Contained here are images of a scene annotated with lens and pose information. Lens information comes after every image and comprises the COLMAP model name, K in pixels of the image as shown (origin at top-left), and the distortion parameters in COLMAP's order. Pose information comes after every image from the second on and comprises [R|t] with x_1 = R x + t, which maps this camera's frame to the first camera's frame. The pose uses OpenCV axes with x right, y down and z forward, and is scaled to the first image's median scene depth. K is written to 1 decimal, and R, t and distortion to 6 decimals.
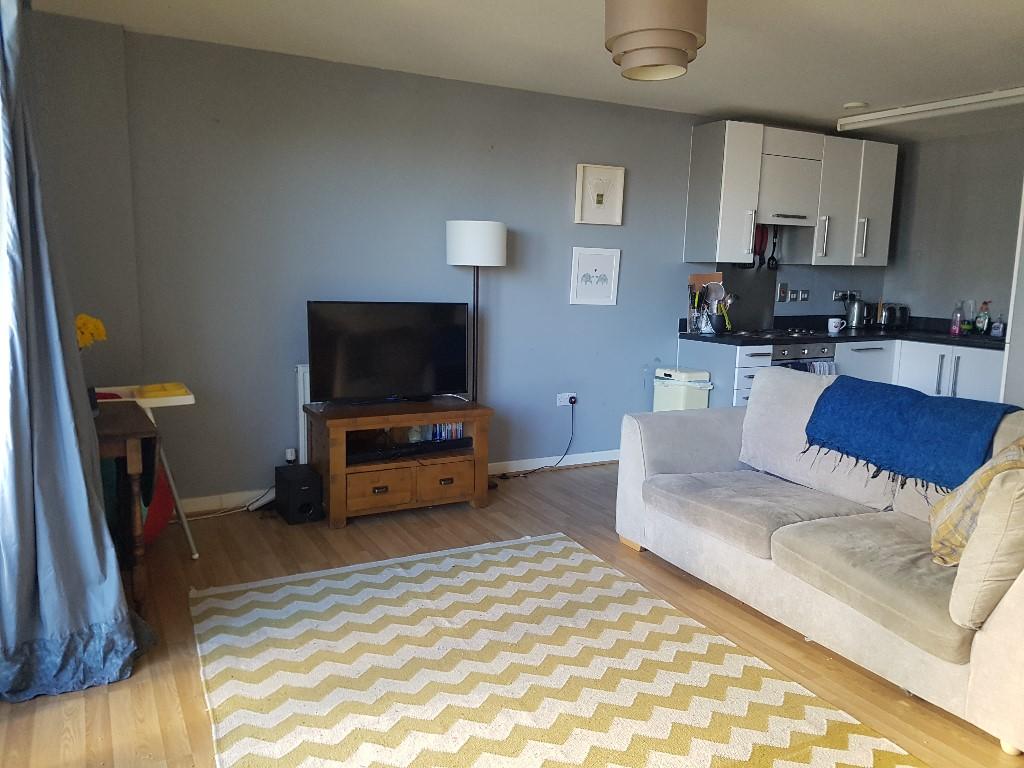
lens RADIAL K [[773.6, 0, 509.9], [0, 773.6, 384.8], [0, 0, 1]] dist [-0.005215, -0.008042]
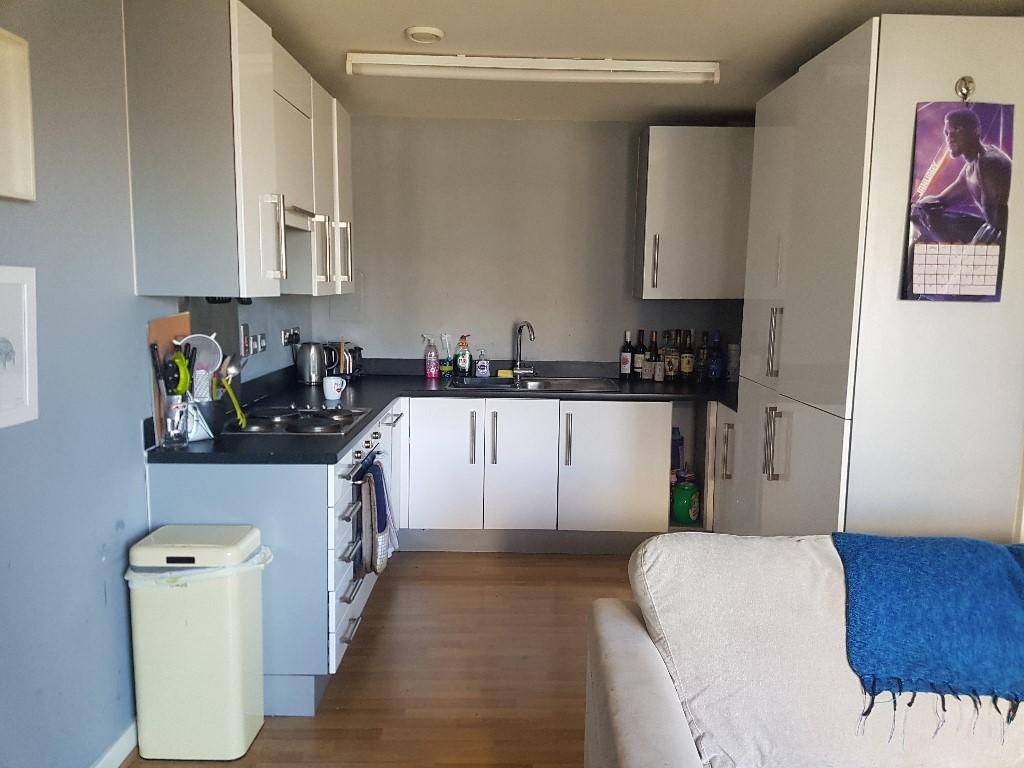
lens RADIAL K [[773.6, 0, 515.3], [0, 773.6, 387.6], [0, 0, 1]] dist [-0.005215, -0.008042]
pose [[0.465627, -0.125109, 0.876093, -0.070469], [0.127559, 0.989107, 0.073453, -0.109388], [-0.875740, 0.077552, 0.476514, 0.592372]]
